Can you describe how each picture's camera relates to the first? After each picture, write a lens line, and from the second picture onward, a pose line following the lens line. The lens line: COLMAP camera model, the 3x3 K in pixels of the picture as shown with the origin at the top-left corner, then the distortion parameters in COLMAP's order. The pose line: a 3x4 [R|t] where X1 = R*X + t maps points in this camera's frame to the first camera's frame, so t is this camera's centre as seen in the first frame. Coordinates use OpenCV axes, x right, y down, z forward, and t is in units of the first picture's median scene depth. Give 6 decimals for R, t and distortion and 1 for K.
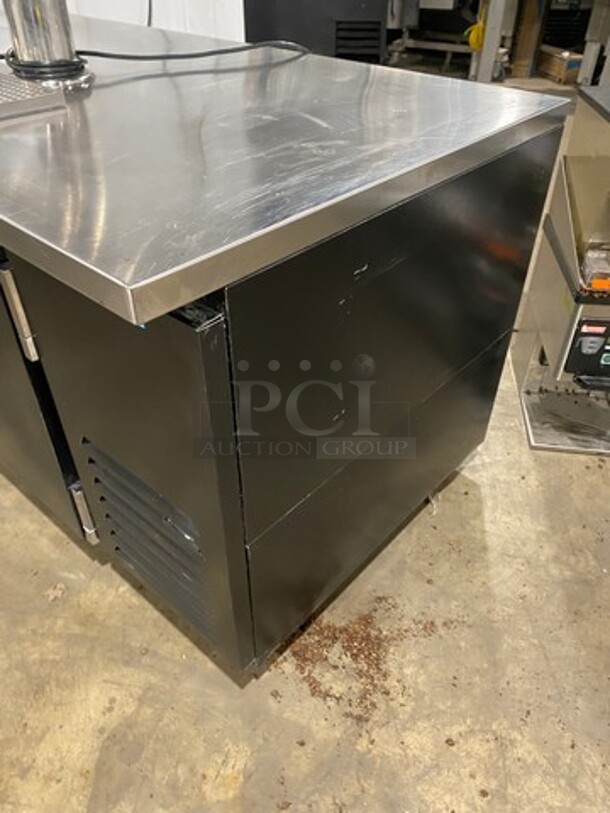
lens RADIAL K [[617.5, 0, 305.0], [0, 617.5, 406.5], [0, 0, 1]] dist [0.001367, -0.000358]
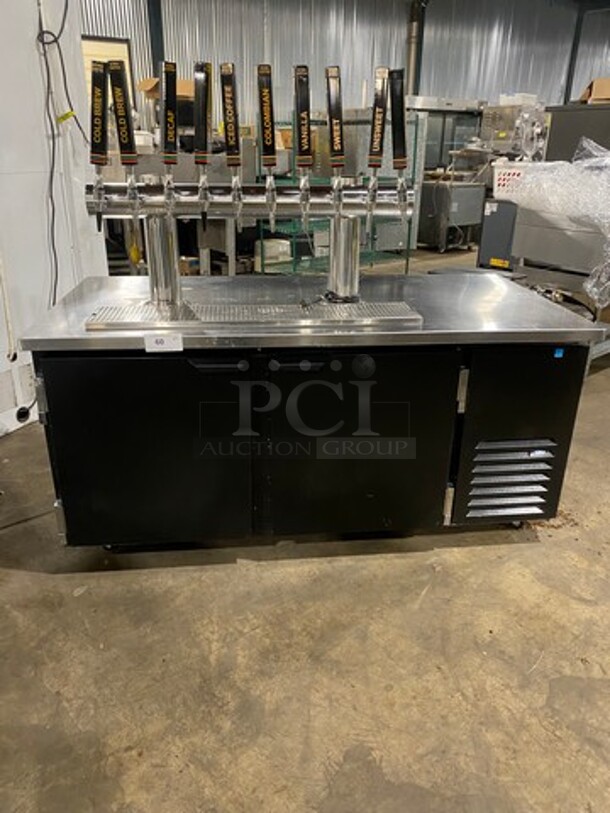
lens RADIAL K [[617.5, 0, 305.0], [0, 617.5, 406.5], [0, 0, 1]] dist [0.001367, -0.000358]
pose [[0.671359, -0.283646, 0.684706, -1.911088], [0.456380, 0.886146, -0.080389, -0.145029], [-0.583948, 0.366456, 0.724372, -0.215946]]
